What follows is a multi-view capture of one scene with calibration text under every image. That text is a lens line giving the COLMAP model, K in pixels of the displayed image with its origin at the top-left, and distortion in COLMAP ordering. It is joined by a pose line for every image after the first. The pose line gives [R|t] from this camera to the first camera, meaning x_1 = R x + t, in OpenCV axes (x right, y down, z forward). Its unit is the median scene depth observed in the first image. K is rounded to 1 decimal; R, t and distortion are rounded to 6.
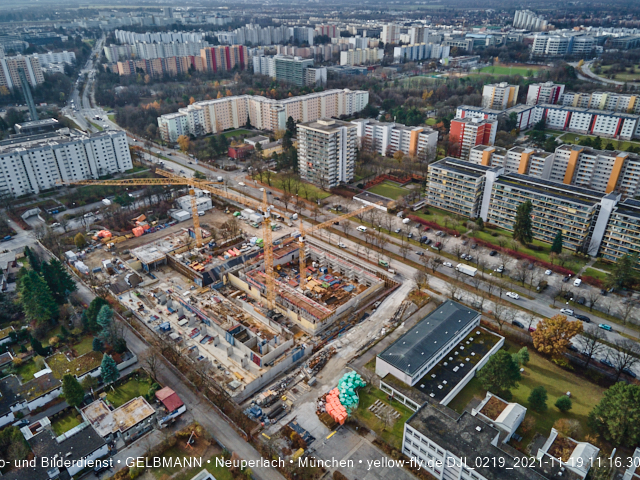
lens RADIAL K [[464.2, 0, 320.6], [0, 464.2, 238.0], [0, 0, 1]] dist [0.033887, 0.011889]
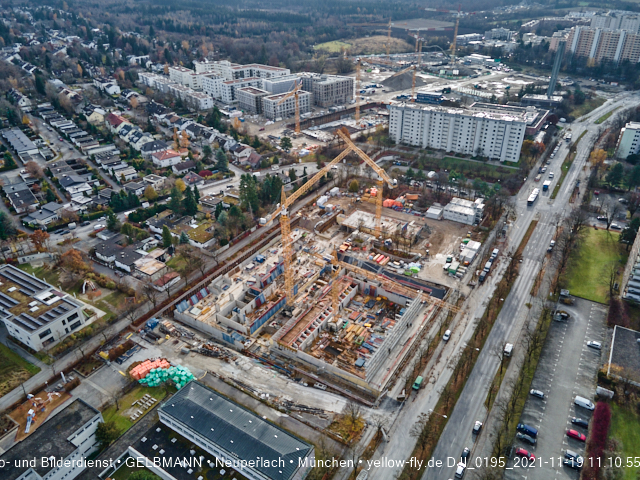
lens RADIAL K [[466.0, 0, 319.2], [0, 466.0, 237.9], [0, 0, 1]] dist [0.025885, 0.027212]
pose [[0.198066, 0.491268, -0.848190, 0.562209], [-0.436831, 0.818889, 0.372290, -0.299274], [0.877467, 0.296778, 0.376795, 0.528996]]
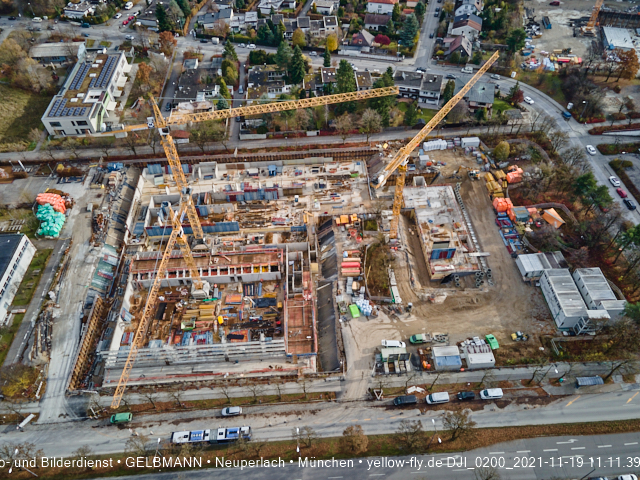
lens RADIAL K [[467.5, 0, 319.5], [0, 467.5, 237.0], [0, 0, 1]] dist [0.027015, 0.029866]
pose [[-0.678532, 0.564125, -0.470486, 0.115080], [-0.312713, 0.357722, 0.879912, -0.528886], [0.664684, 0.744176, -0.066317, 0.991172]]
